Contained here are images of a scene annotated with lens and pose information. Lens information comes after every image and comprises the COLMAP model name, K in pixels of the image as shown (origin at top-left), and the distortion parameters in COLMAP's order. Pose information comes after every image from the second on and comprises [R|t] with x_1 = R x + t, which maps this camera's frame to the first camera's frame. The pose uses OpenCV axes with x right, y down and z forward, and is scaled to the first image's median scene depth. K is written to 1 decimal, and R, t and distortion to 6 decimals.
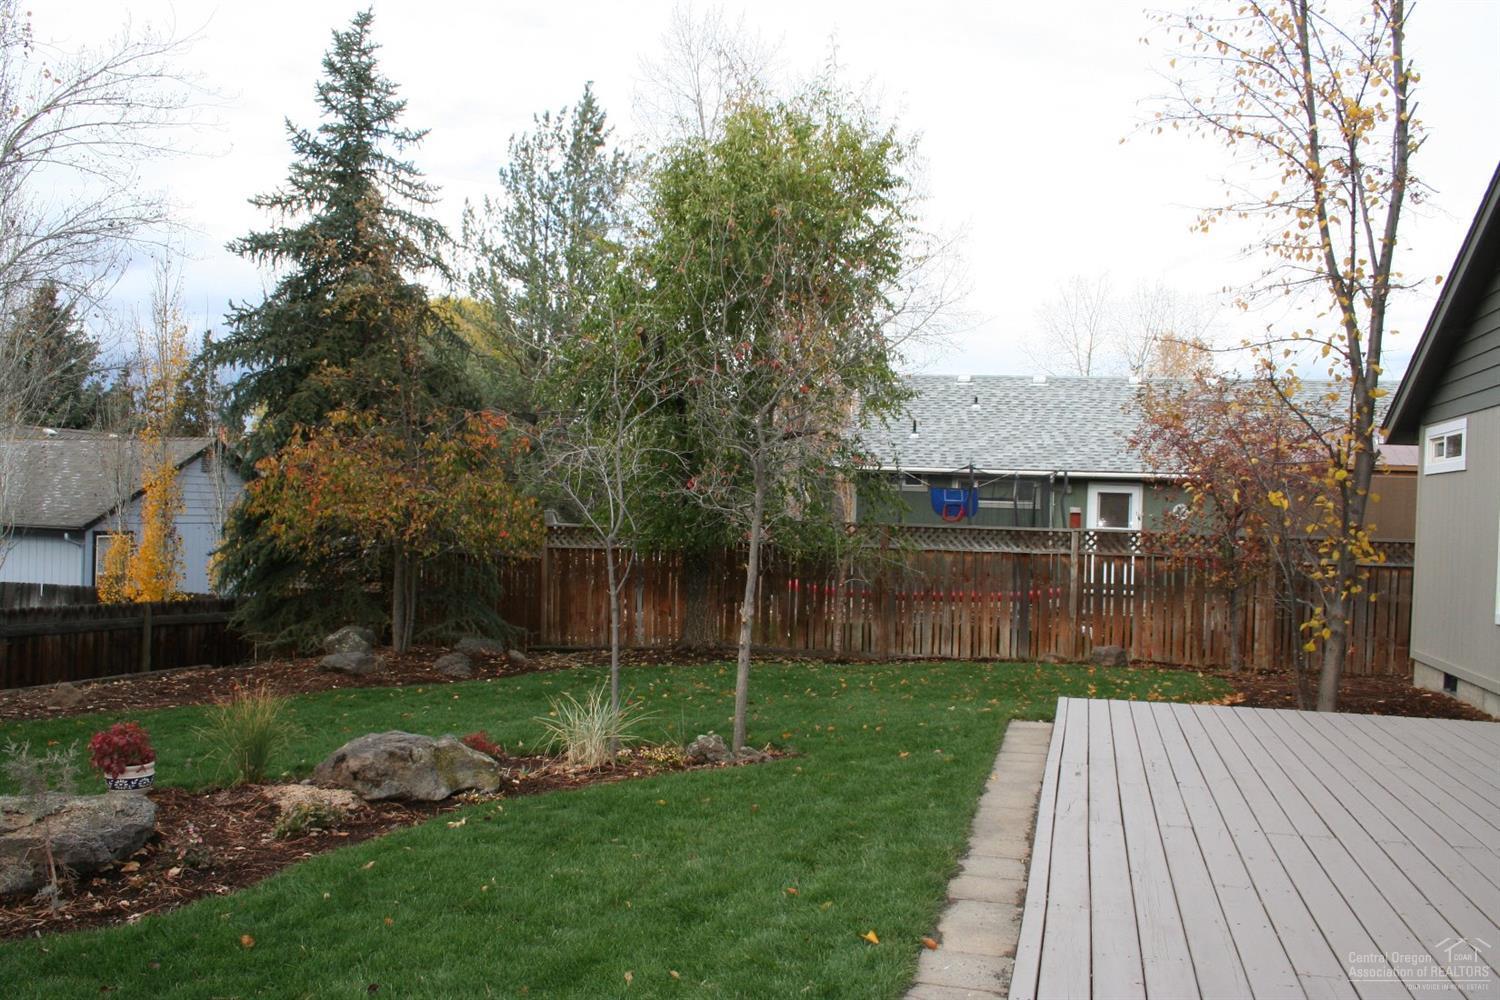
lens RADIAL K [[1248.6, 0, 742.4], [0, 1248.6, 508.0], [0, 0, 1]] dist [-0.135601, 0.098733]
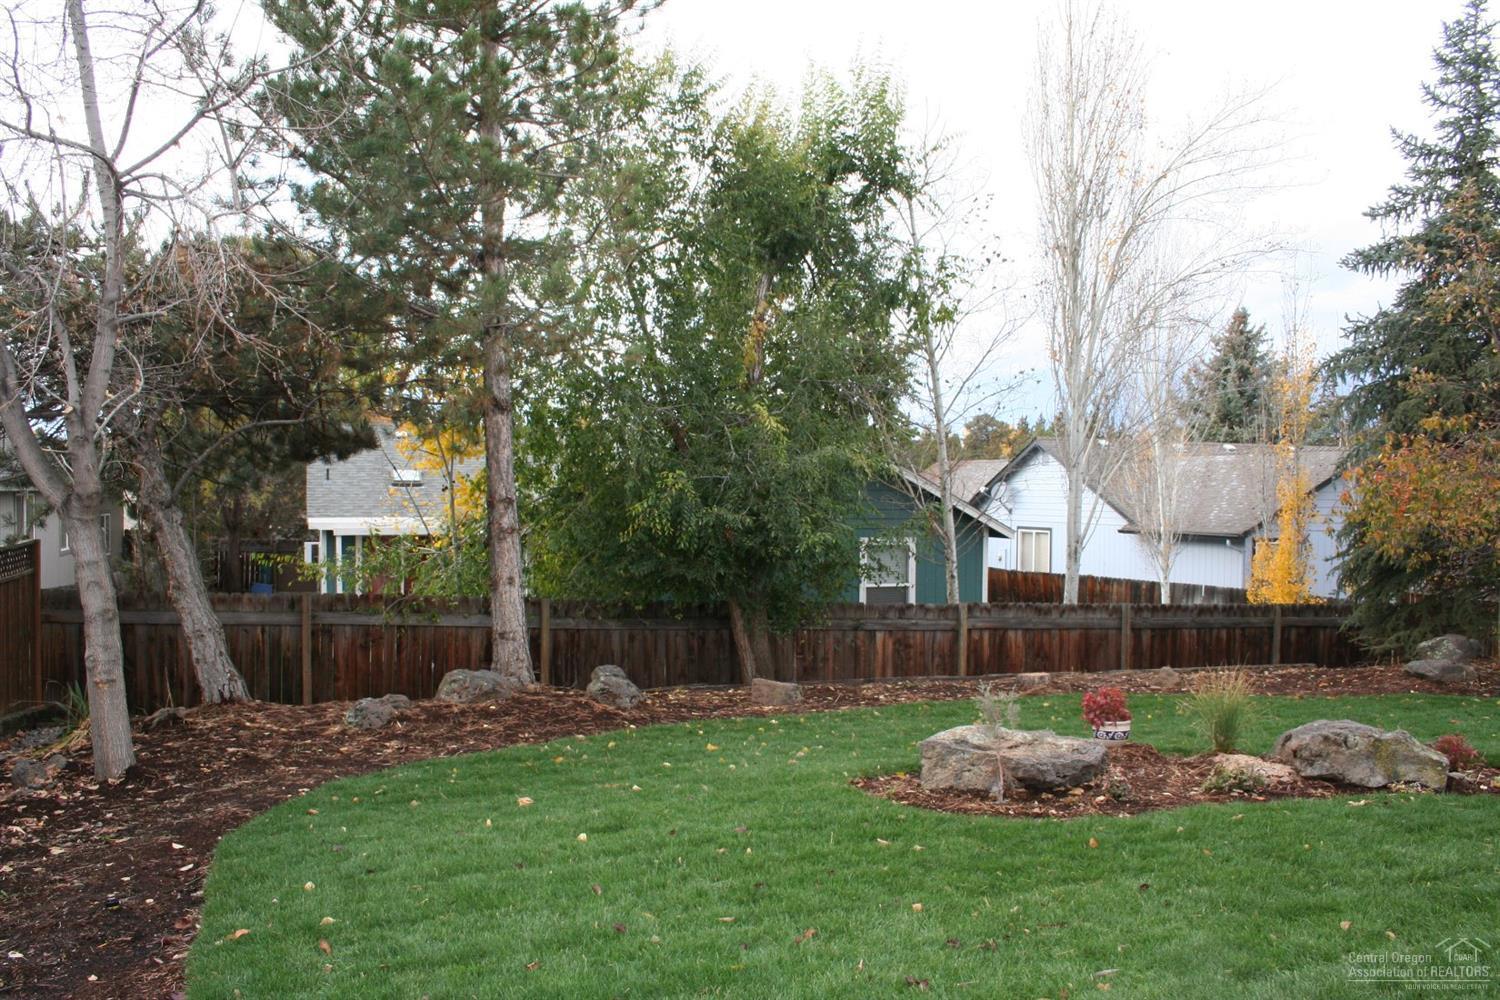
lens RADIAL K [[1248.6, 0, 713.4], [0, 1248.6, 505.2], [0, 0, 1]] dist [-0.135601, 0.098733]
pose [[0.571254, -0.018379, -0.820568, 0.133814], [0.011115, 0.999831, -0.014656, 0.000318], [0.820698, -0.000748, 0.571361, -0.032782]]
